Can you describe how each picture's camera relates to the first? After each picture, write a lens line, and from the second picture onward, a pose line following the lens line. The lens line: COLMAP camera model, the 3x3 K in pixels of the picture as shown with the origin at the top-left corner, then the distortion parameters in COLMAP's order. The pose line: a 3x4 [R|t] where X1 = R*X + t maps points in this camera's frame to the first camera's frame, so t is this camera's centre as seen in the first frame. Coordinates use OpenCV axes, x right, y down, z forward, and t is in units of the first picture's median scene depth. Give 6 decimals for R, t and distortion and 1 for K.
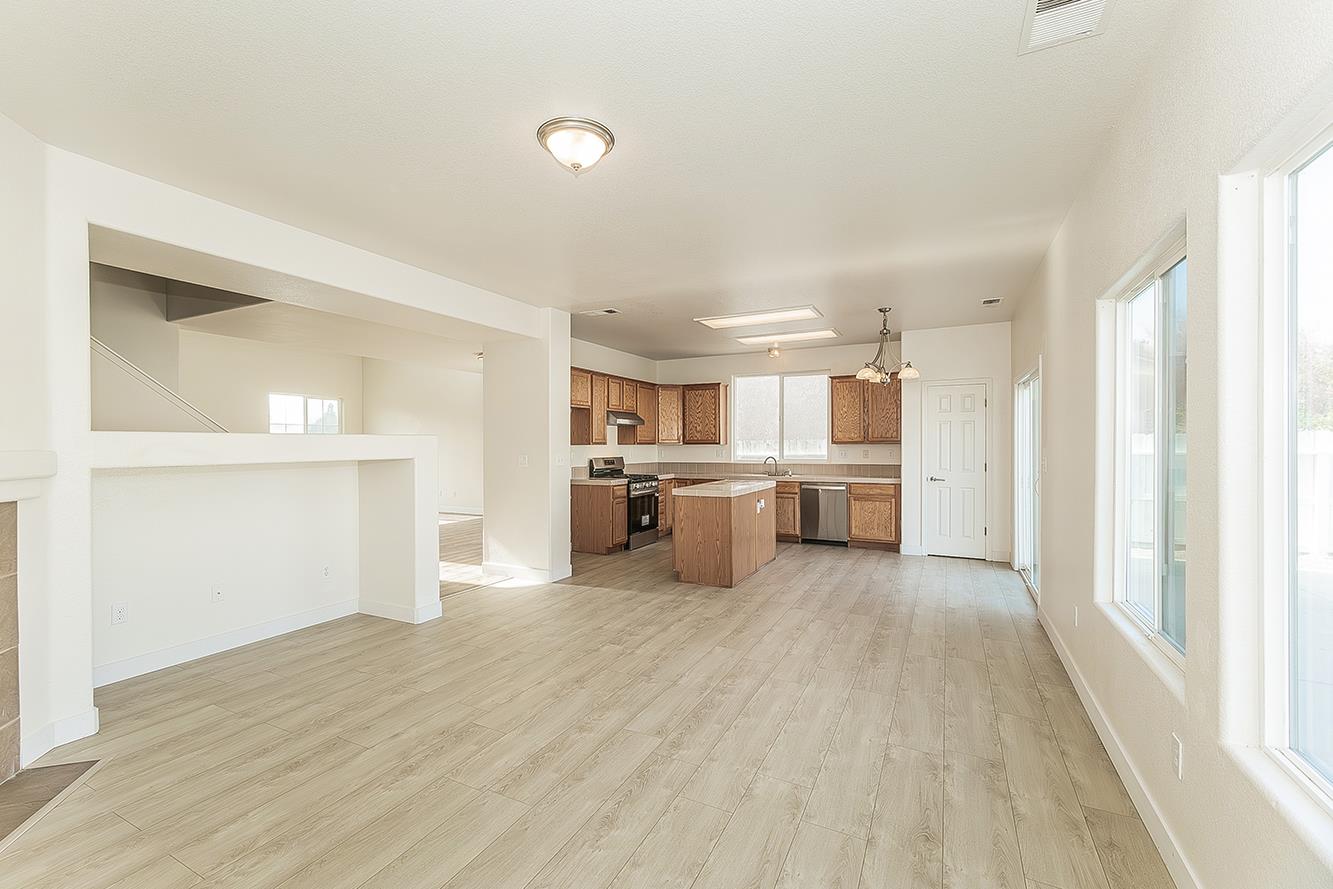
lens RADIAL K [[560.6, 0, 662.4], [0, 560.6, 440.5], [0, 0, 1]] dist [-0.001702, -0.000069]
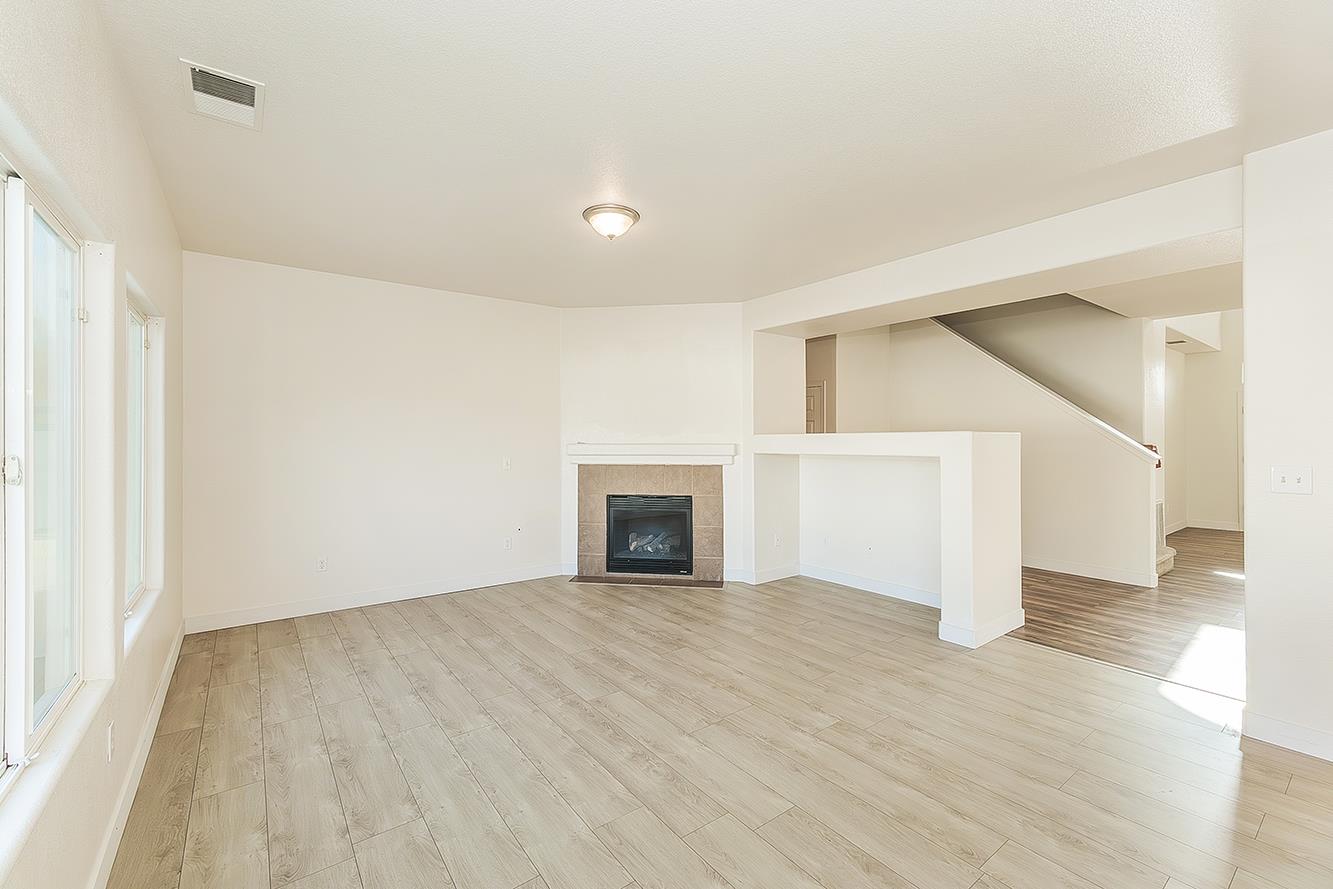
lens RADIAL K [[560.6, 0, 662.4], [0, 560.6, 440.5], [0, 0, 1]] dist [-0.001702, -0.000069]
pose [[-0.446591, 0.005510, -0.894721, 0.874280], [0.006394, 0.999975, 0.002967, -0.001931], [0.894715, -0.004395, -0.446615, 1.512593]]
